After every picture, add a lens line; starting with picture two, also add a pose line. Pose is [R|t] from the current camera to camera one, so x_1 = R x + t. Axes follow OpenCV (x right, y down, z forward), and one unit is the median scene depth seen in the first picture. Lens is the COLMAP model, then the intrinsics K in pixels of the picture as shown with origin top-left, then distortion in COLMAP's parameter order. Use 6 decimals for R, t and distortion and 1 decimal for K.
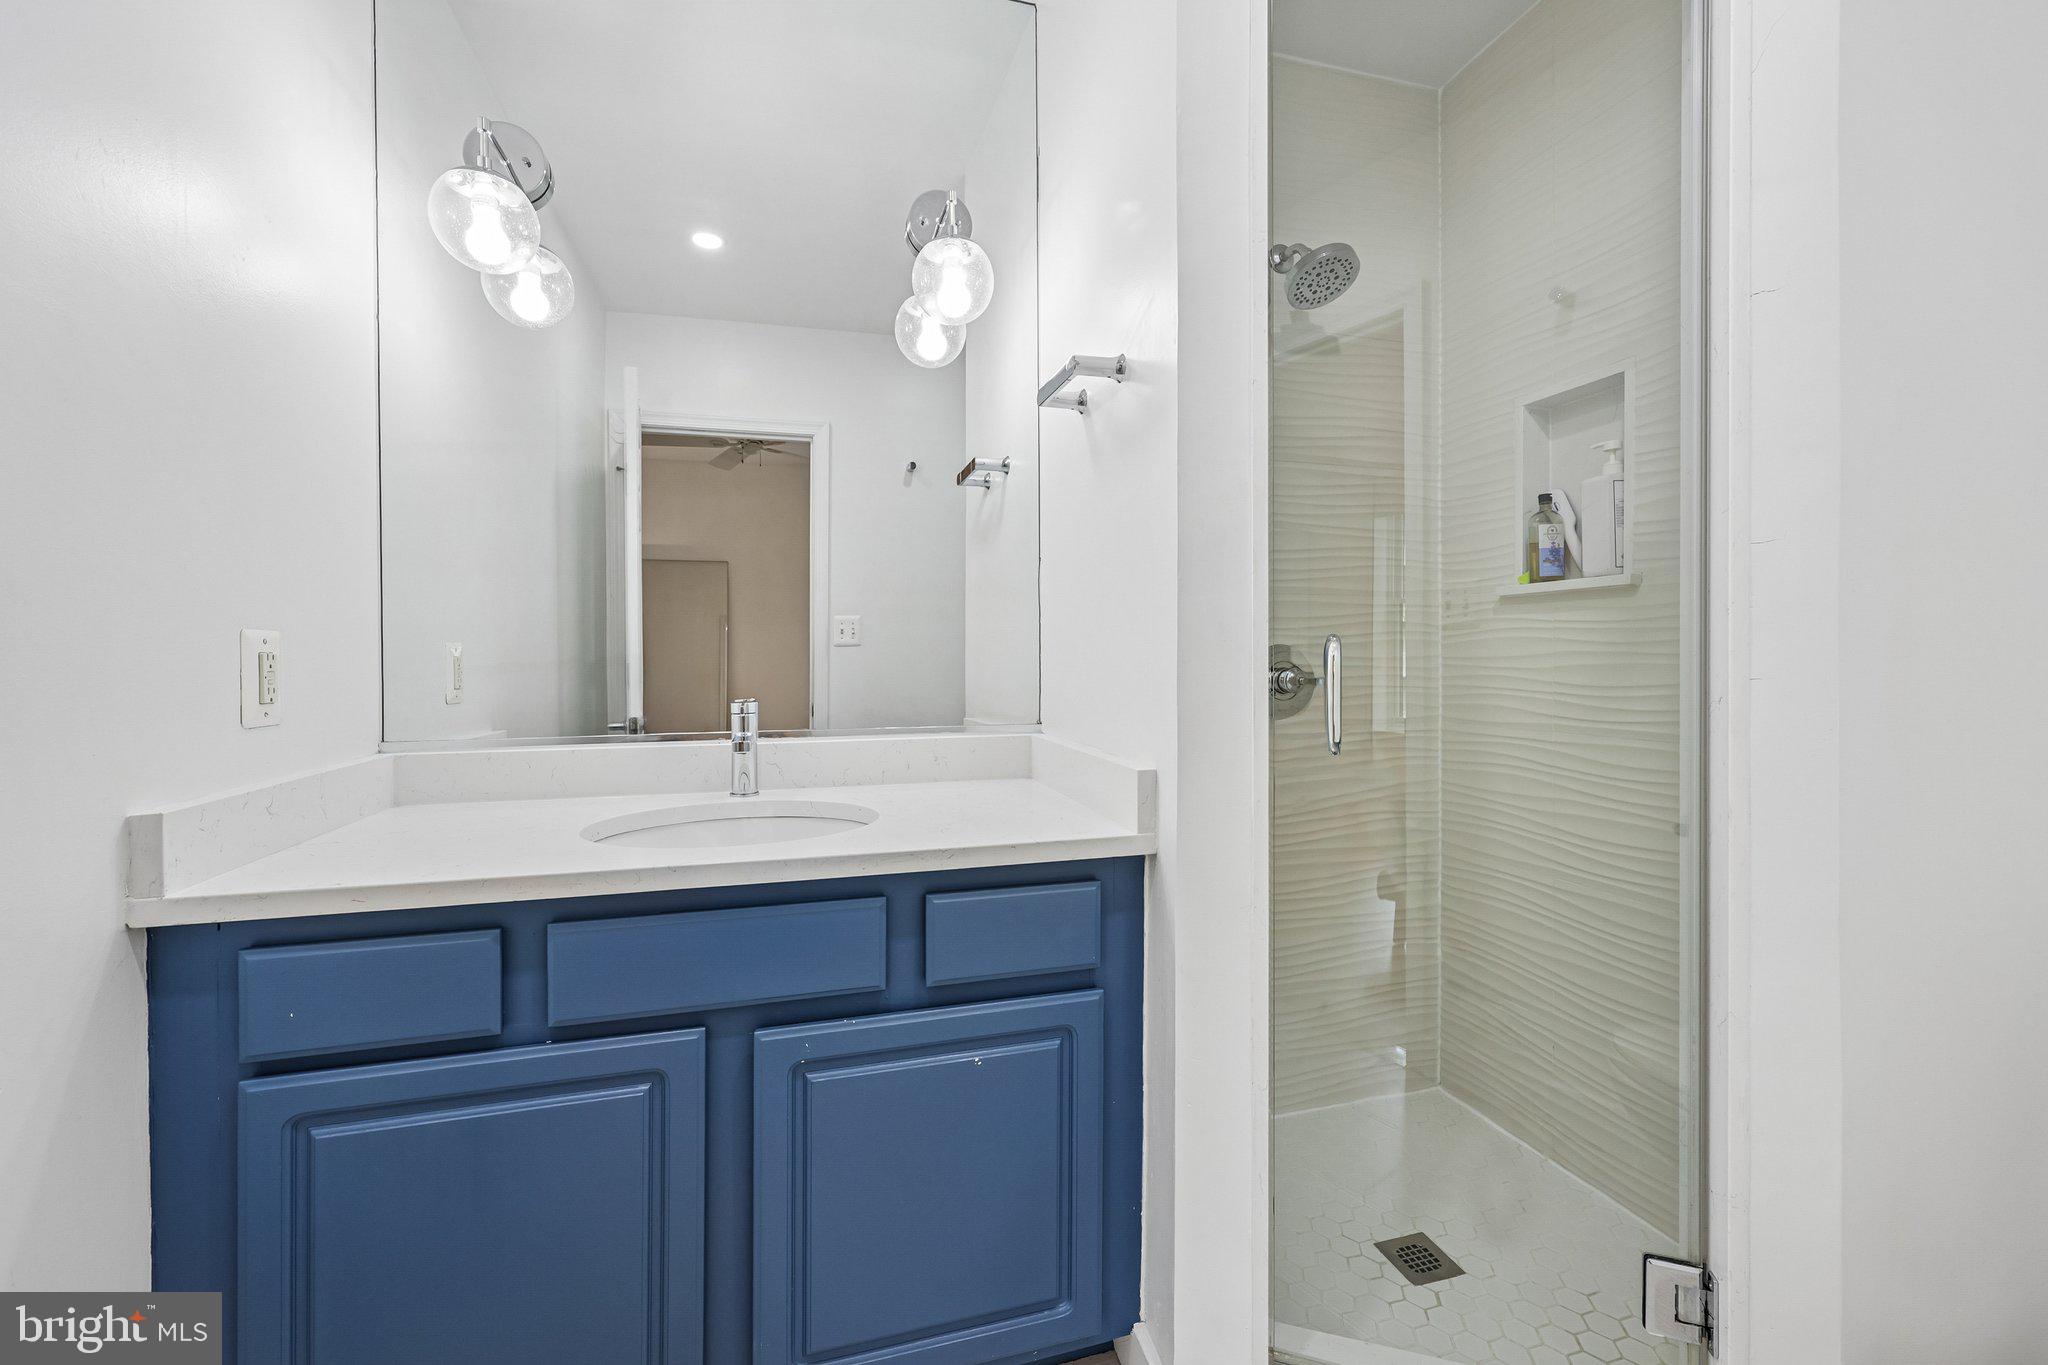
lens RADIAL K [[833.6, 0, 1028.4], [0, 833.6, 662.0], [0, 0, 1]] dist [0.004997, 0.000165]
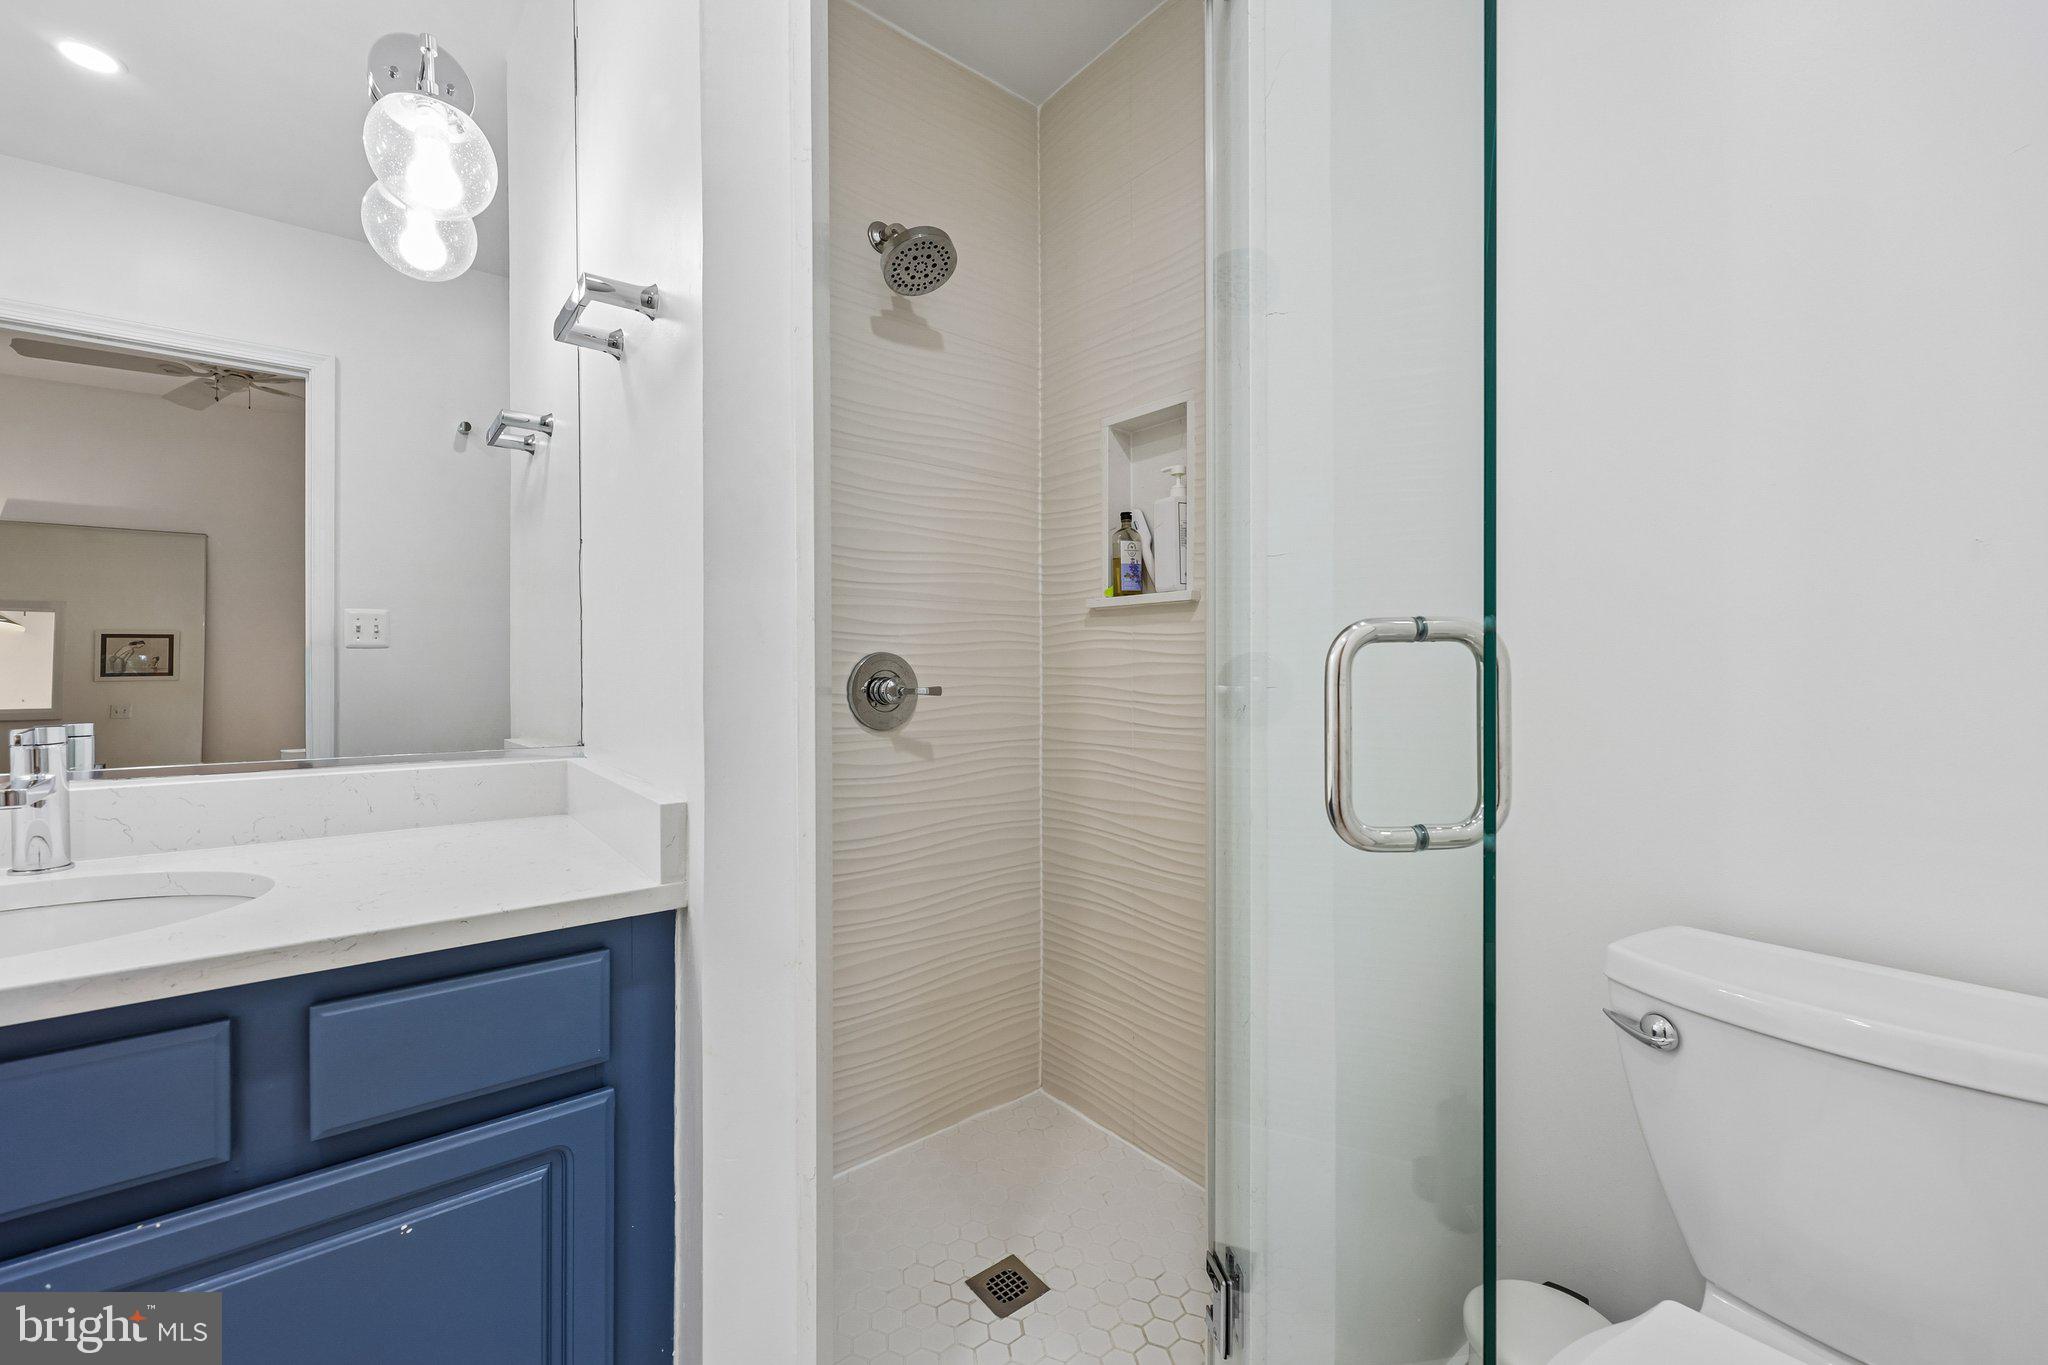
lens RADIAL K [[833.6, 0, 1028.4], [0, 833.6, 662.0], [0, 0, 1]] dist [0.004997, 0.000165]
pose [[0.918041, 0.010714, 0.396340, 0.097969], [-0.005807, 0.999891, -0.013580, 0.002167], [-0.396443, 0.010166, 0.918003, 0.093860]]
